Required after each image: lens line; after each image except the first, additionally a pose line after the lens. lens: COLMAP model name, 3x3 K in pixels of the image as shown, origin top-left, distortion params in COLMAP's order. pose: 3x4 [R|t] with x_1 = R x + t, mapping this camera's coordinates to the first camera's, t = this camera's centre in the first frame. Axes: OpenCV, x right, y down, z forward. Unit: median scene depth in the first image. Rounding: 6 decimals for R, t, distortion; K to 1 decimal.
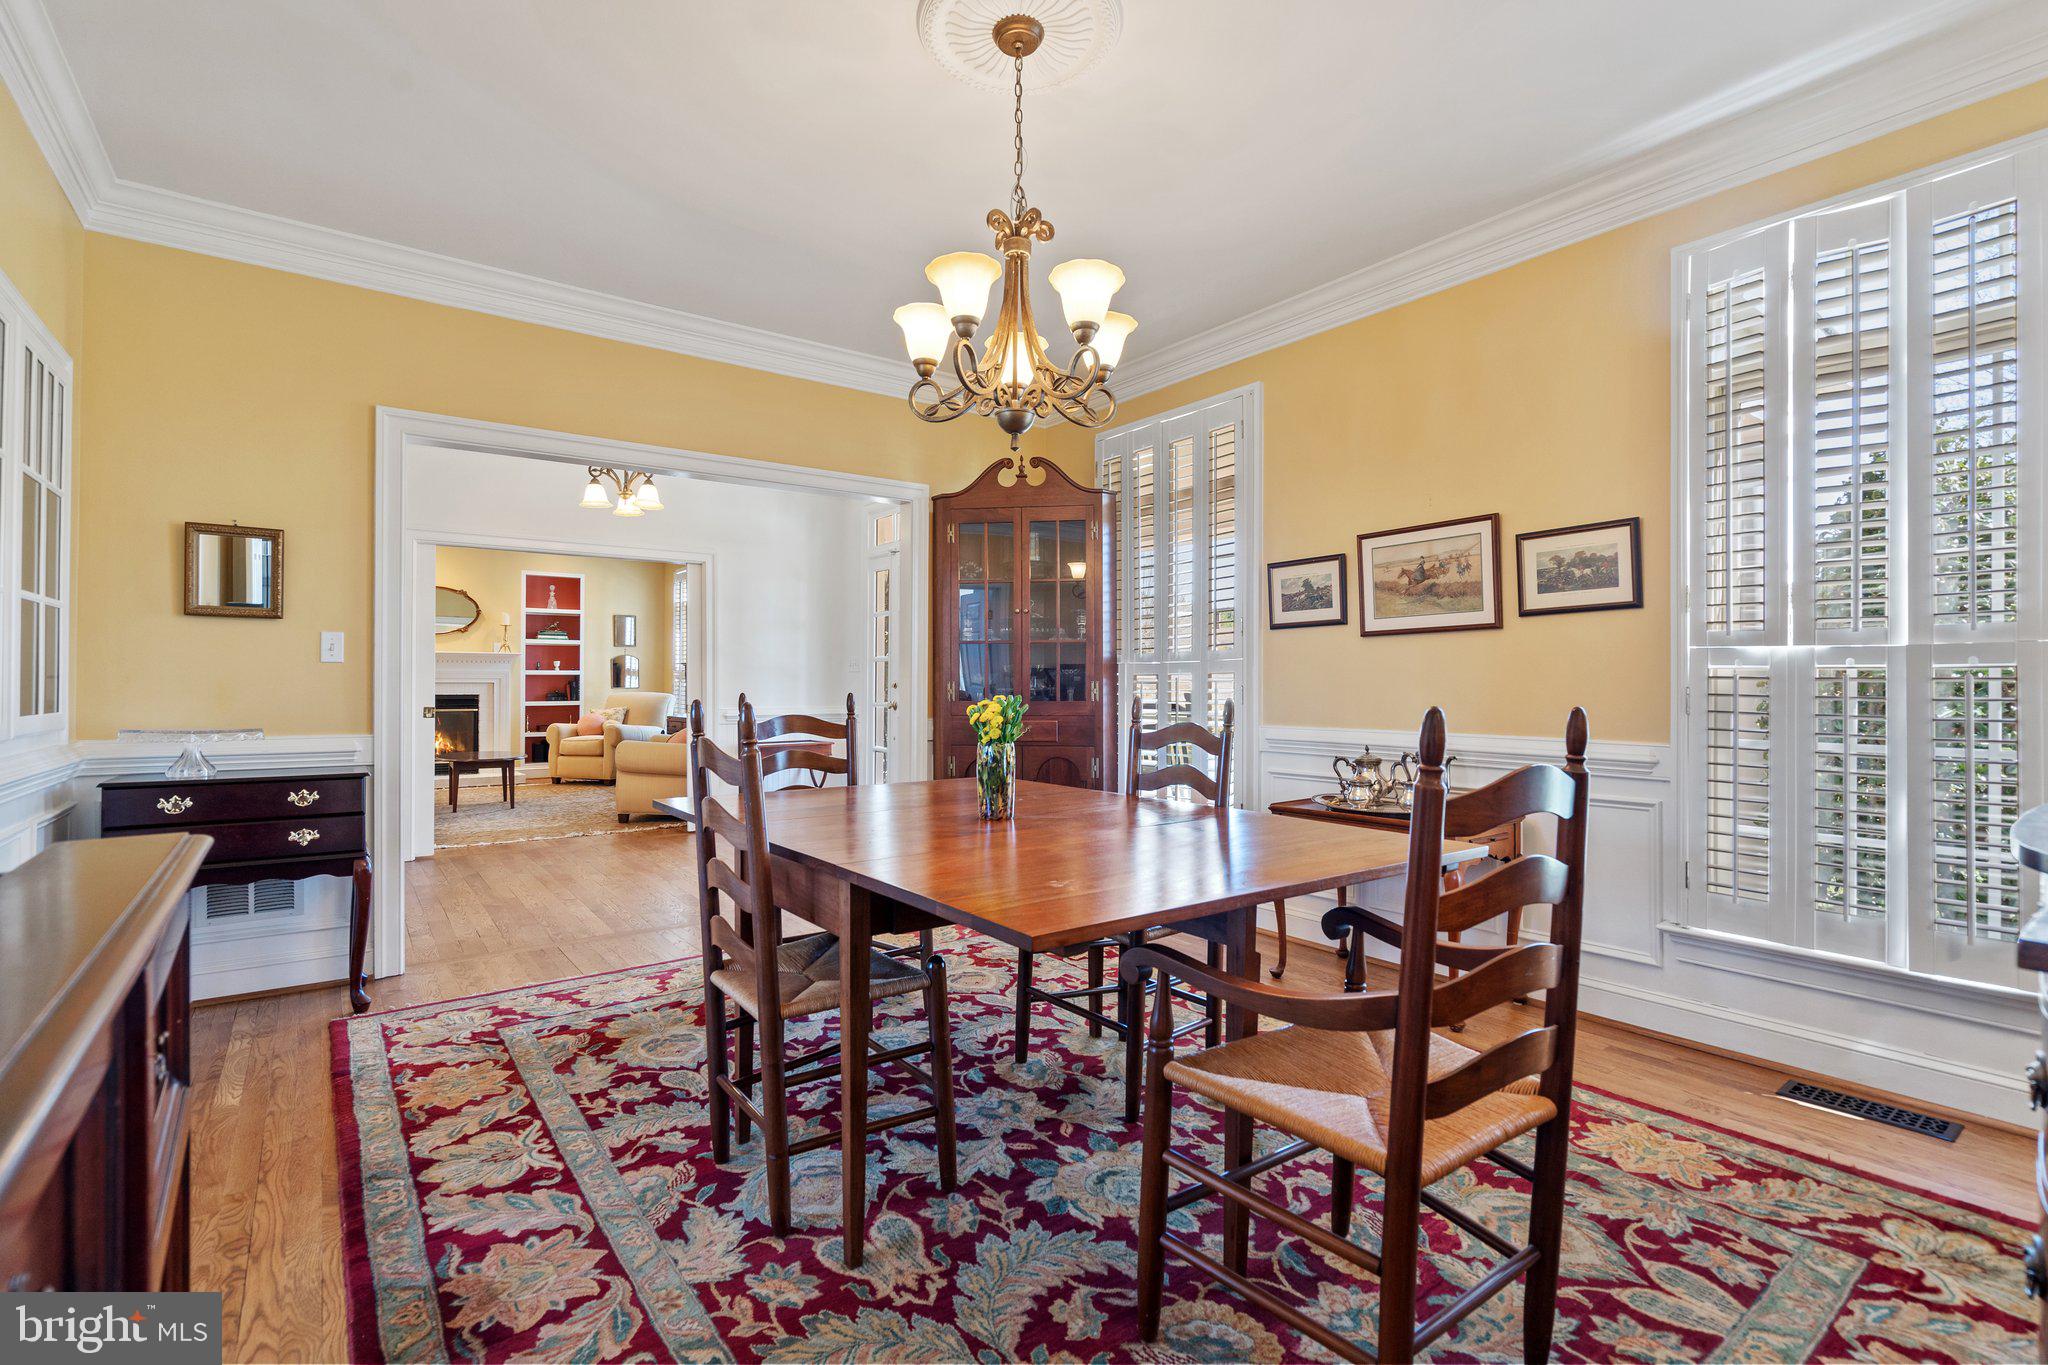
lens RADIAL K [[941.1, 0, 1012.2], [0, 941.1, 684.1], [0, 0, 1]] dist [-0.008994, -0.000674]
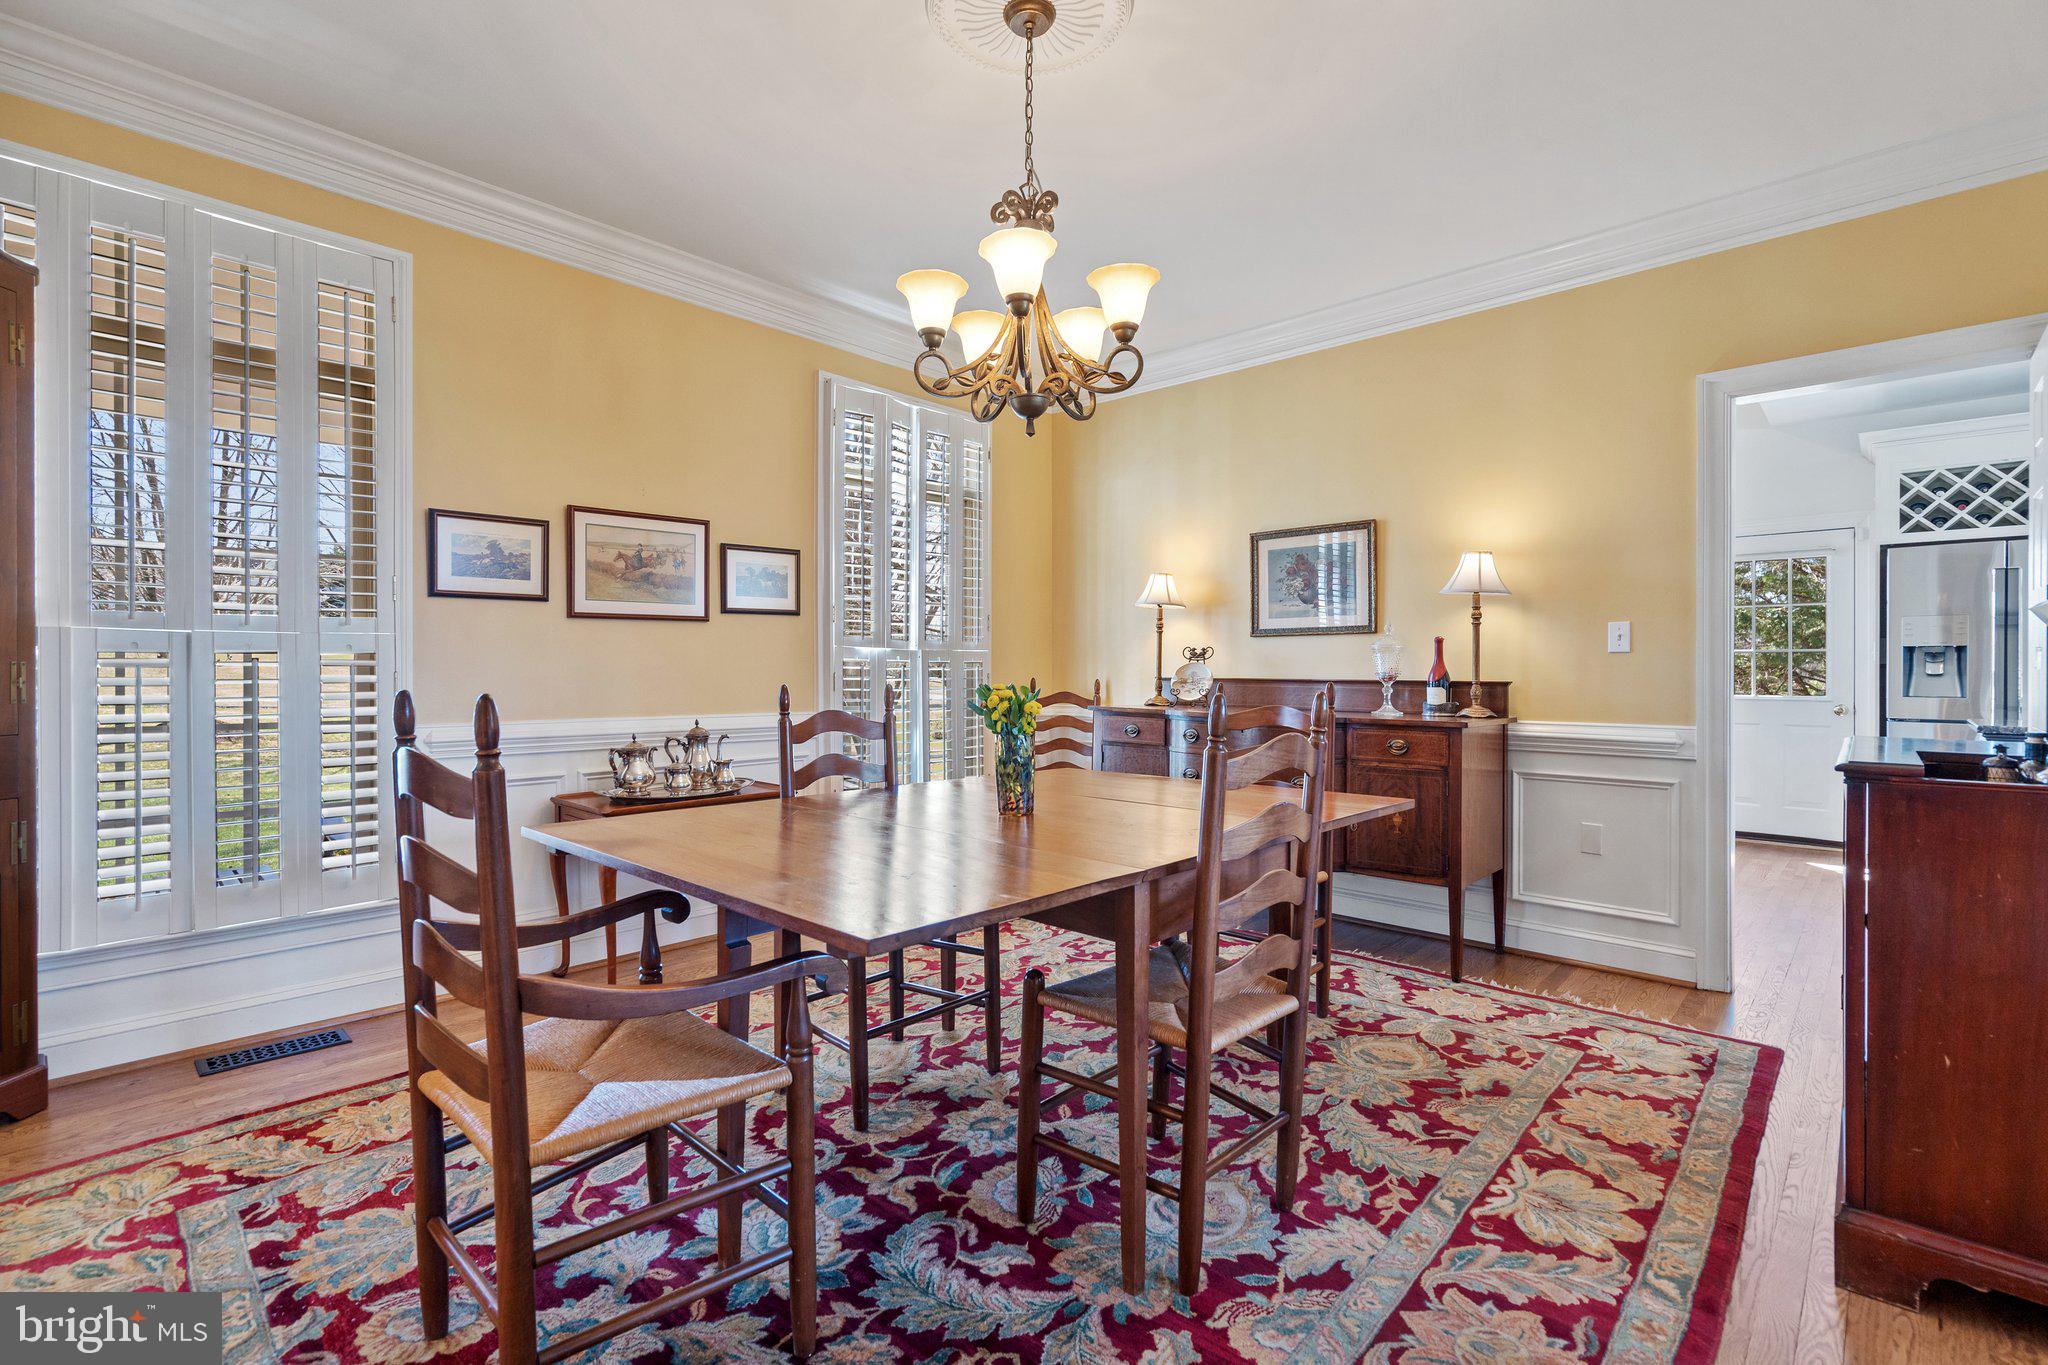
lens RADIAL K [[941.1, 0, 1020.1], [0, 941.1, 678.1], [0, 0, 1]] dist [-0.008994, -0.000674]
pose [[-0.192131, -0.007794, 0.981338, -0.842604], [-0.003358, 0.999968, 0.007285, 0.000190], [-0.981364, -0.001896, -0.192151, 1.046521]]
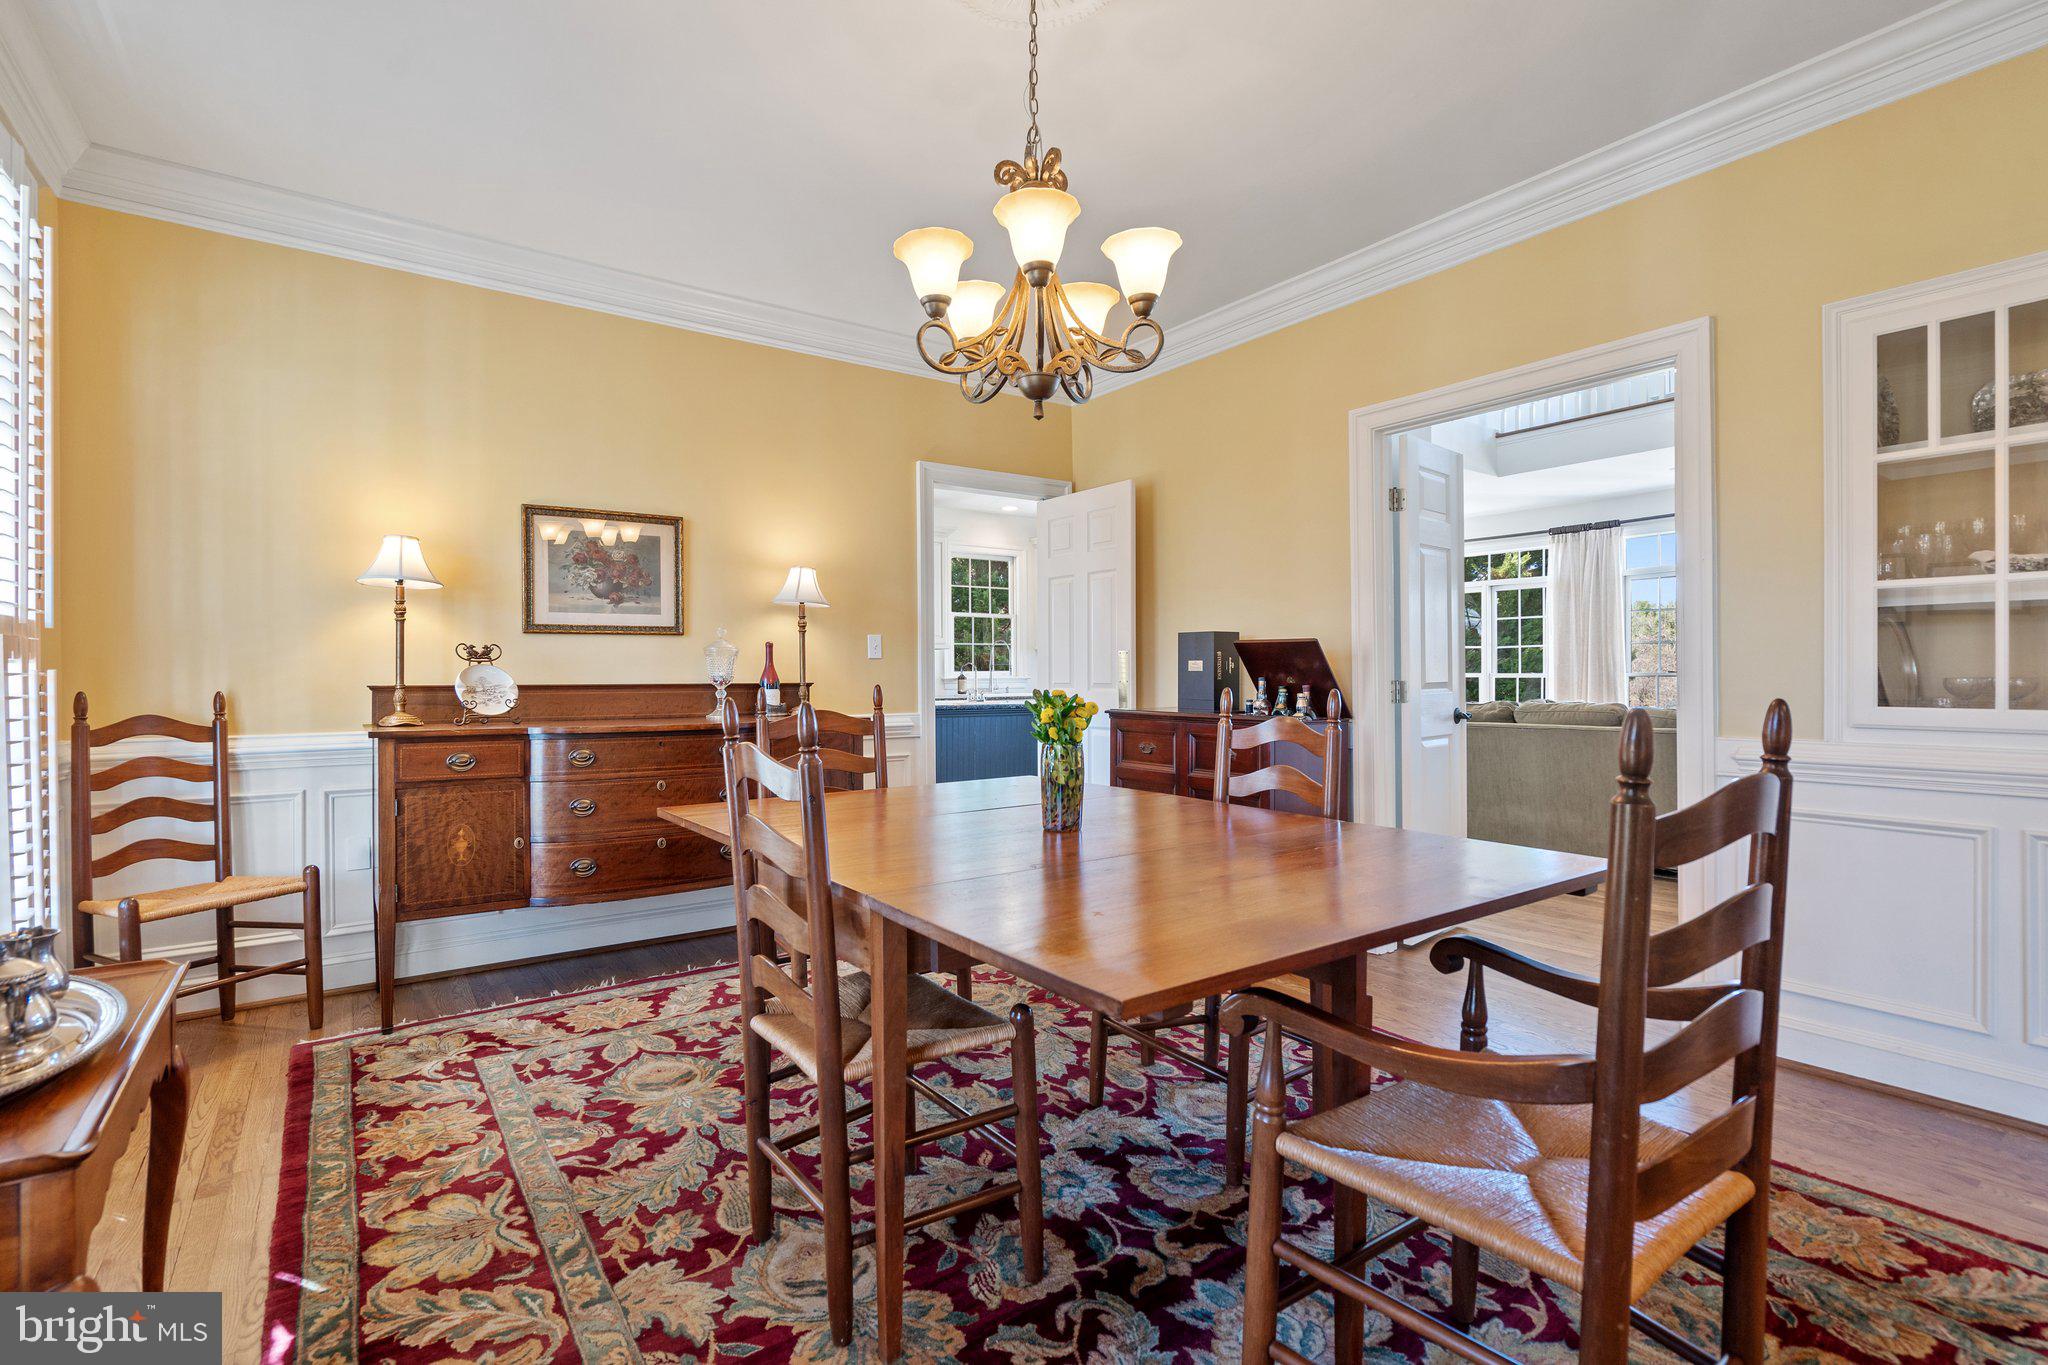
lens RADIAL K [[941.1, 0, 1029.8], [0, 941.1, 673.3], [0, 0, 1]] dist [-0.008994, -0.000674]
pose [[-0.999990, 0.004143, -0.001605, 0.012104], [0.004140, 0.999990, 0.001874, -0.004214], [0.001612, 0.001867, -0.999997, 1.665836]]
